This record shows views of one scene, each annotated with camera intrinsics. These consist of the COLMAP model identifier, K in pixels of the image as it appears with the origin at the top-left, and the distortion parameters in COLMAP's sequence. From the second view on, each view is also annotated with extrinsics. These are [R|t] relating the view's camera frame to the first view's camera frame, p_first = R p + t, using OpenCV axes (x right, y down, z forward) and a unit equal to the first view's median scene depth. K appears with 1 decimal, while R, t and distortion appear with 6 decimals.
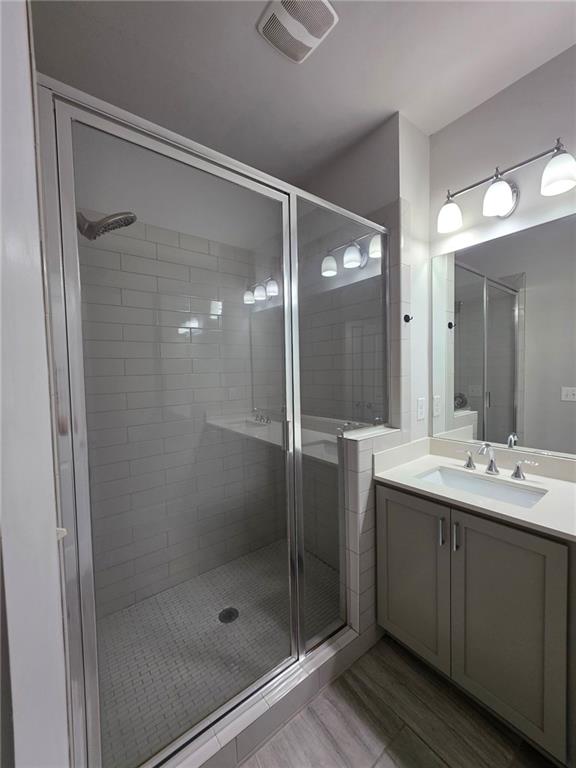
lens RADIAL K [[305.2, 0, 291.0], [0, 305.2, 386.9], [0, 0, 1]] dist [0.001204, 0.000692]
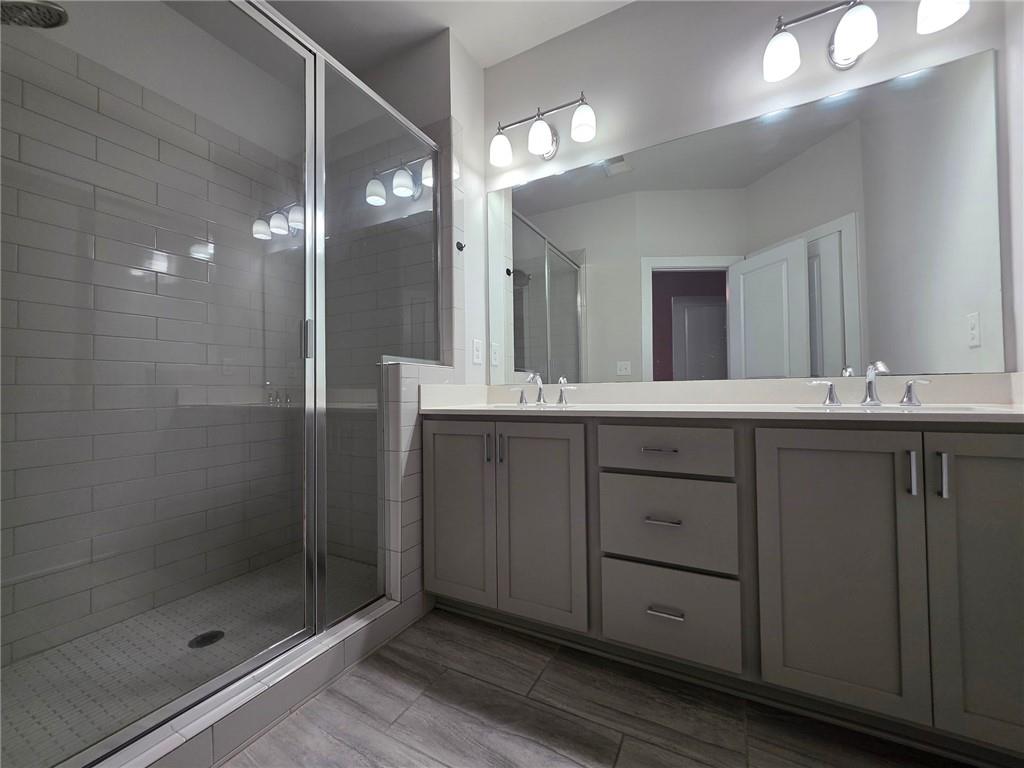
lens RADIAL K [[406.9, 0, 510.6], [0, 406.9, 383.7], [0, 0, 1]] dist [0.001204, 0.000692]
pose [[0.915998, 0.019000, 0.400732, 0.041578], [0.010932, 0.997325, -0.072276, 0.281134], [-0.401033, 0.070585, 0.913340, -0.143148]]
